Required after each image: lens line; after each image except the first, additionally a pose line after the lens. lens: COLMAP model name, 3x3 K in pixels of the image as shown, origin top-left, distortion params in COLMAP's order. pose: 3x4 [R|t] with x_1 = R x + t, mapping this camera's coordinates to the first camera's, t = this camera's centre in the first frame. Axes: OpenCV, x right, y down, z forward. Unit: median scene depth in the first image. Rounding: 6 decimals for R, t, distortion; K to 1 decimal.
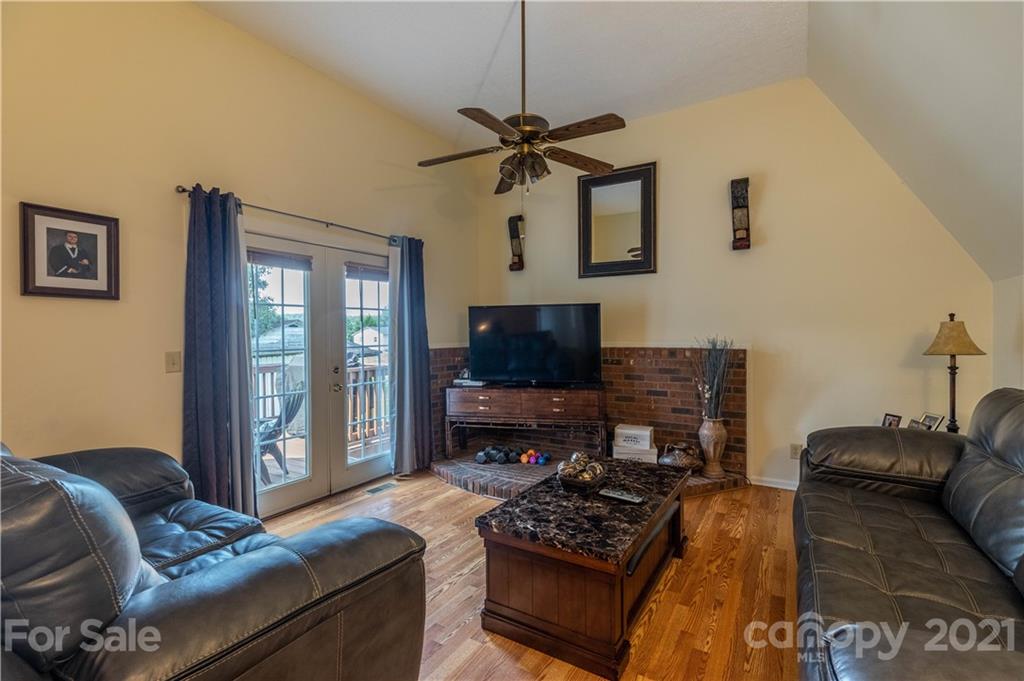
lens RADIAL K [[463.0, 0, 514.0], [0, 463.0, 333.8], [0, 0, 1]] dist [0.013373, 0.000254]
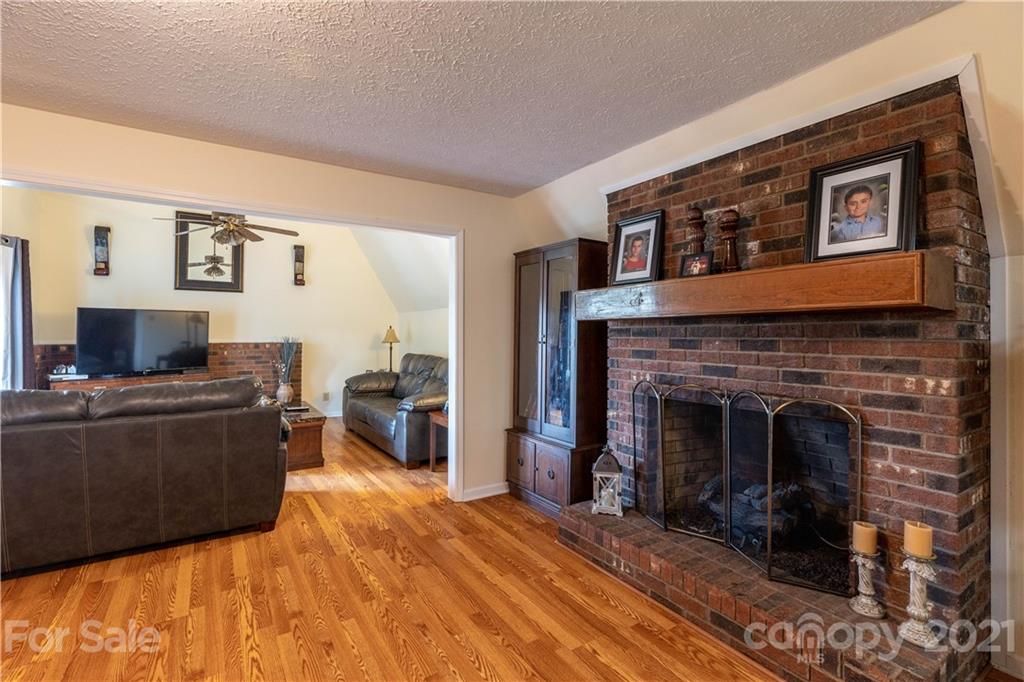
lens RADIAL K [[463.0, 0, 511.8], [0, 463.0, 337.4], [0, 0, 1]] dist [0.013373, 0.000254]
pose [[0.430265, 0.000478, 0.902703, -0.685837], [-0.006040, 0.999979, 0.002350, 0.004190], [-0.902683, -0.006463, 0.430259, -0.436482]]
